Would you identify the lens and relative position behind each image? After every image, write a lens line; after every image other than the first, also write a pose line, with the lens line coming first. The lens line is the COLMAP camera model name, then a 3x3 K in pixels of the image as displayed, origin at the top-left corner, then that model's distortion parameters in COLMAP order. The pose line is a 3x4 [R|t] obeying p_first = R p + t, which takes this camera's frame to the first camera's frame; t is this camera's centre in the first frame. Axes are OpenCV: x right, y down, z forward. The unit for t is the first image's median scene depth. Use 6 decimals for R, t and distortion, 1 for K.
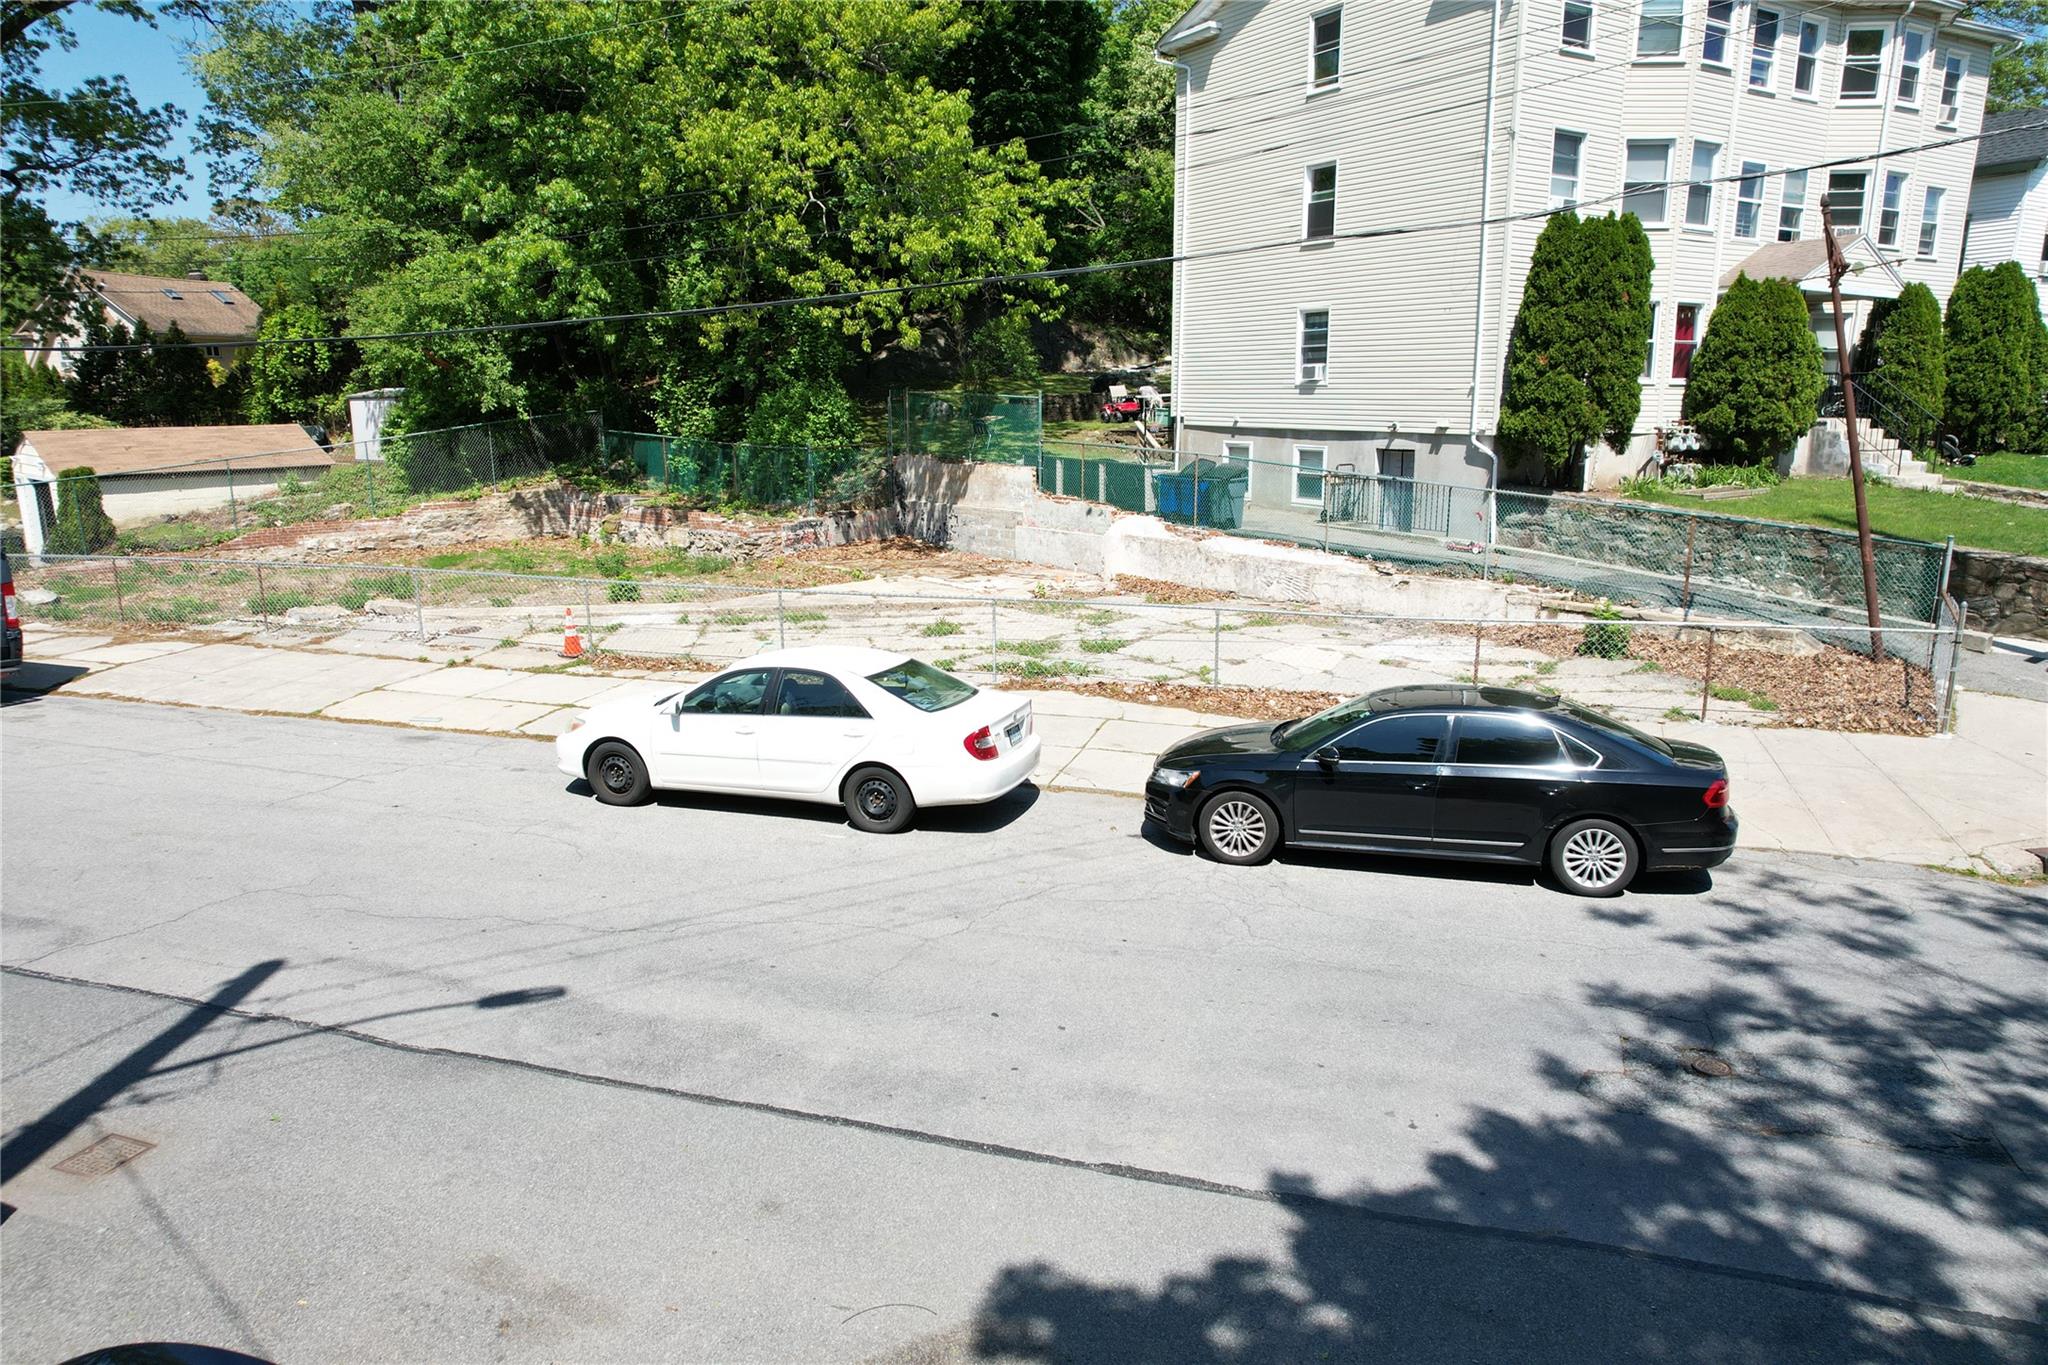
lens RADIAL K [[1303.5, 0, 1022.4], [0, 1303.5, 681.4], [0, 0, 1]] dist [-0.074698, 0.065801]
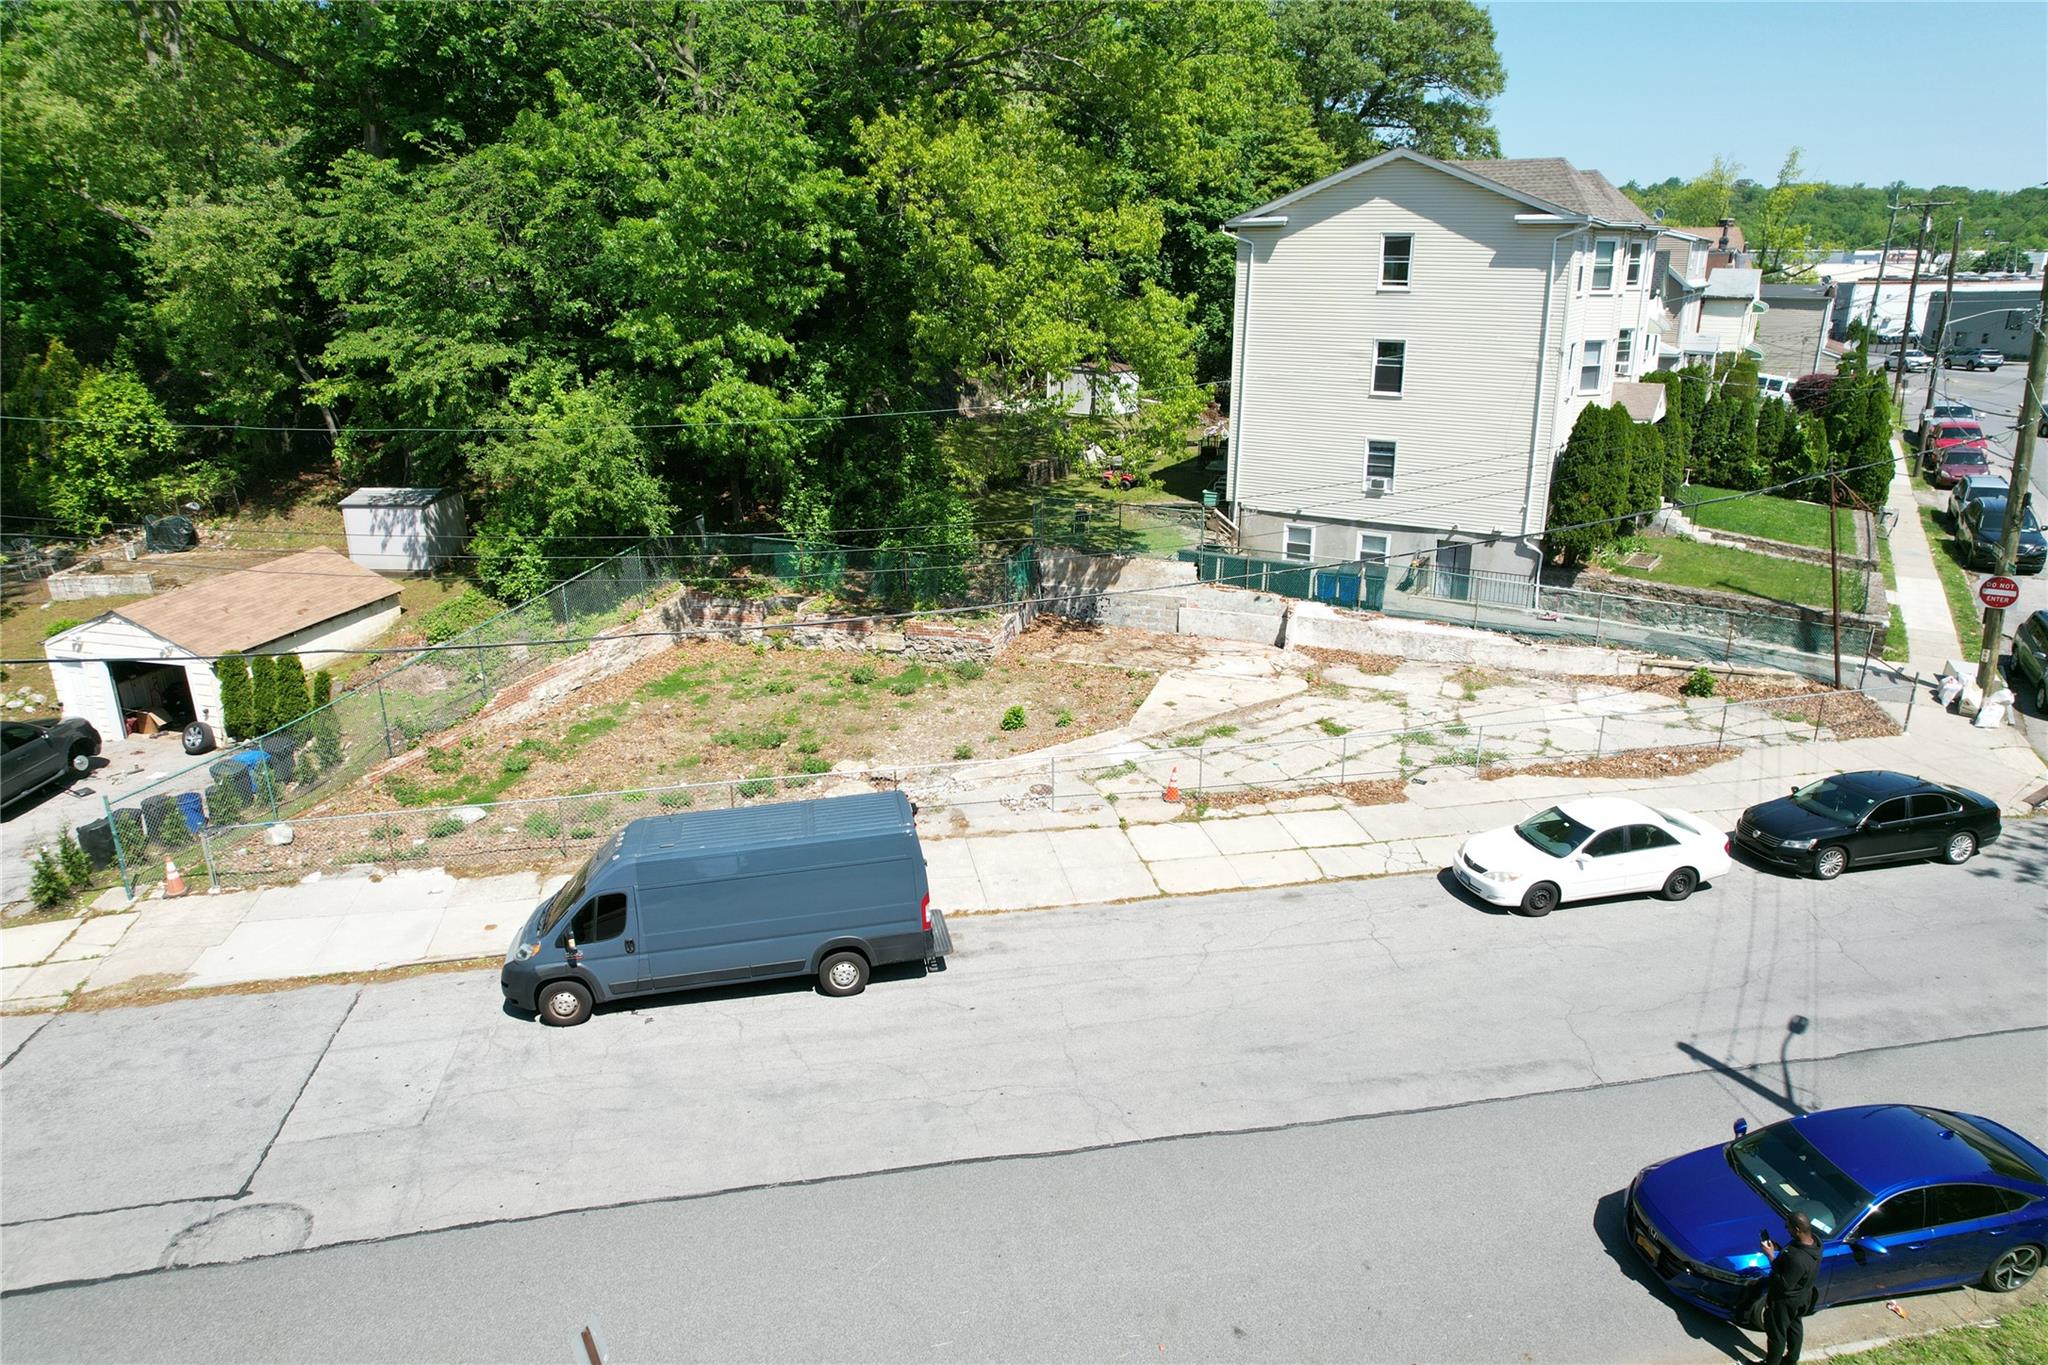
lens RADIAL K [[1303.5, 0, 1030.5], [0, 1303.5, 684.2], [0, 0, 1]] dist [-0.074698, 0.065801]
pose [[0.879128, -0.149572, 0.452505, -0.916230], [0.102133, 0.986544, 0.127671, -0.279954], [-0.465513, -0.066024, 0.882575, -0.109639]]
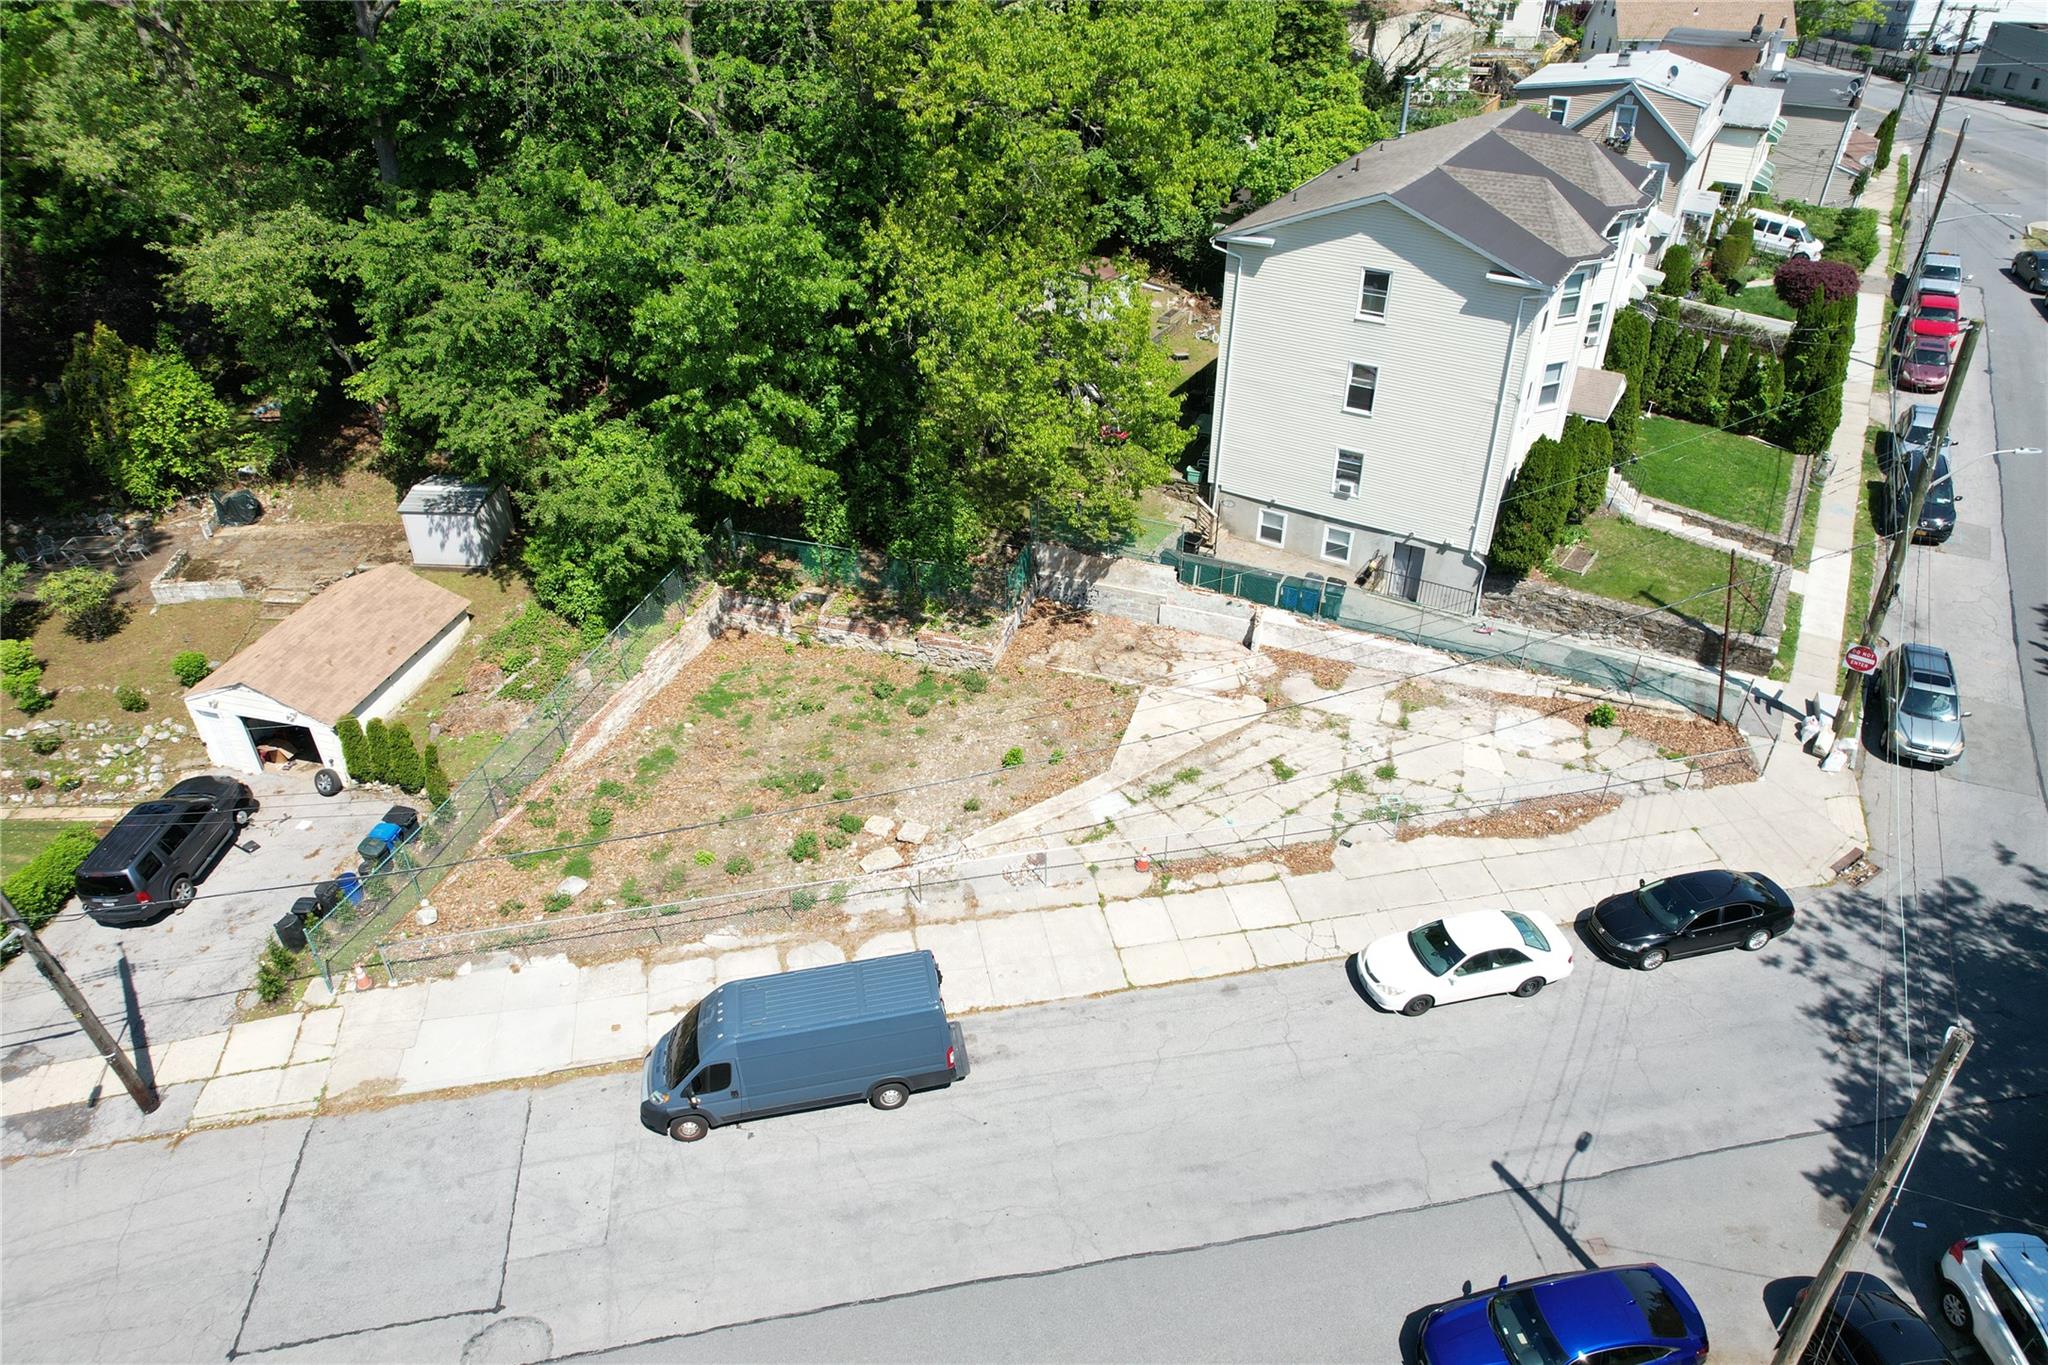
lens RADIAL K [[1303.5, 0, 1029.7], [0, 1303.5, 684.3], [0, 0, 1]] dist [-0.074698, 0.065801]
pose [[0.878538, -0.264563, 0.397715, -0.920111], [0.099976, 0.916011, 0.388494, -0.770968], [-0.467092, -0.301545, 0.831201, -0.221776]]
